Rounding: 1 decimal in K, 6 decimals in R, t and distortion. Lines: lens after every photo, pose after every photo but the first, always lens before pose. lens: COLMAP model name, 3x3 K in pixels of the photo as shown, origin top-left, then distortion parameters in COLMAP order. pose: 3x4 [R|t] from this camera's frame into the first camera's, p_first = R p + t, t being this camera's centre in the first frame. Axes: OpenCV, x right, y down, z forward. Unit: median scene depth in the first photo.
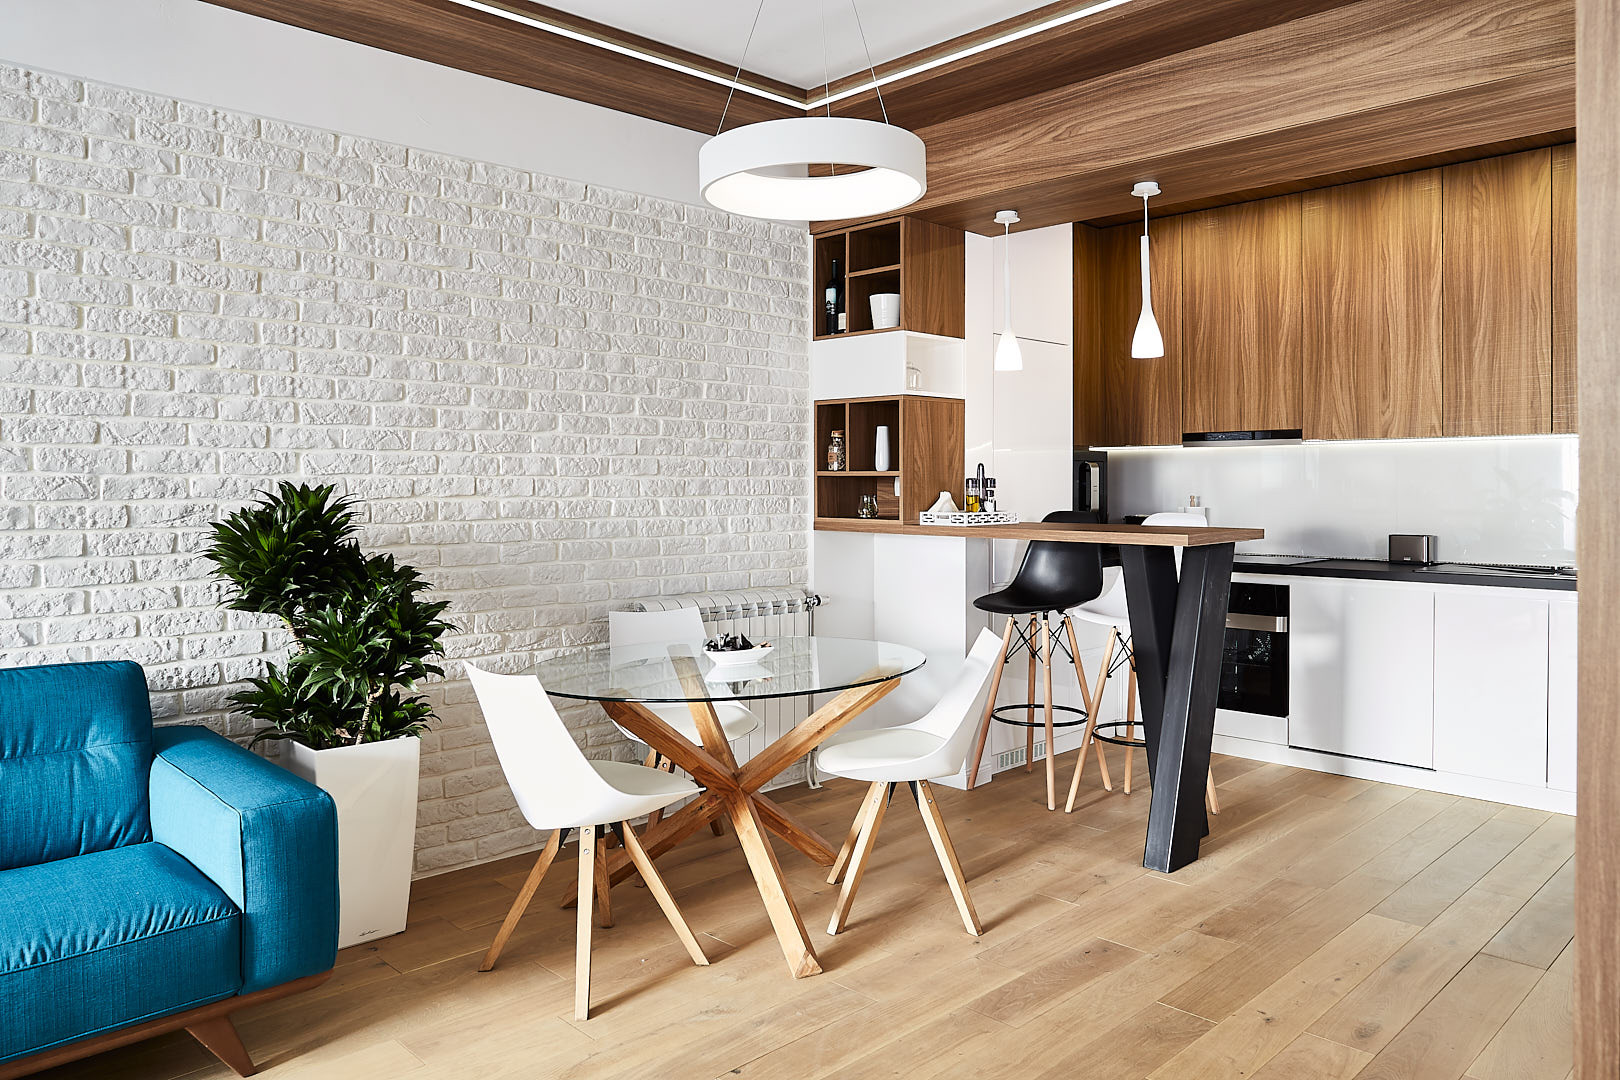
lens RADIAL K [[1112.4, 0, 817.9], [0, 1112.4, 493.2], [0, 0, 1]] dist [-0.033033, 0.015913]
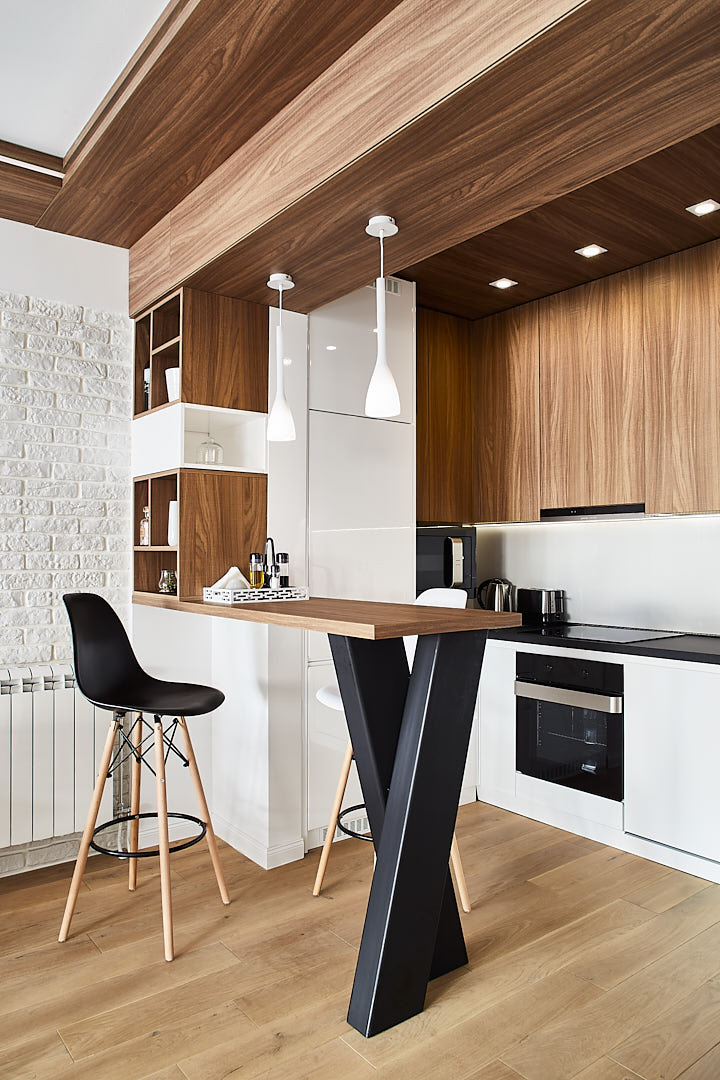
lens RADIAL K [[741.6, 0, 363.7], [0, 741.6, 542.3], [0, 0, 1]] dist [-0.033033, 0.015913]
pose [[0.992604, -0.002207, -0.121374, 0.377160], [-0.001257, 0.999594, -0.028455, -0.005597], [0.121388, 0.028397, 0.992199, 0.449527]]
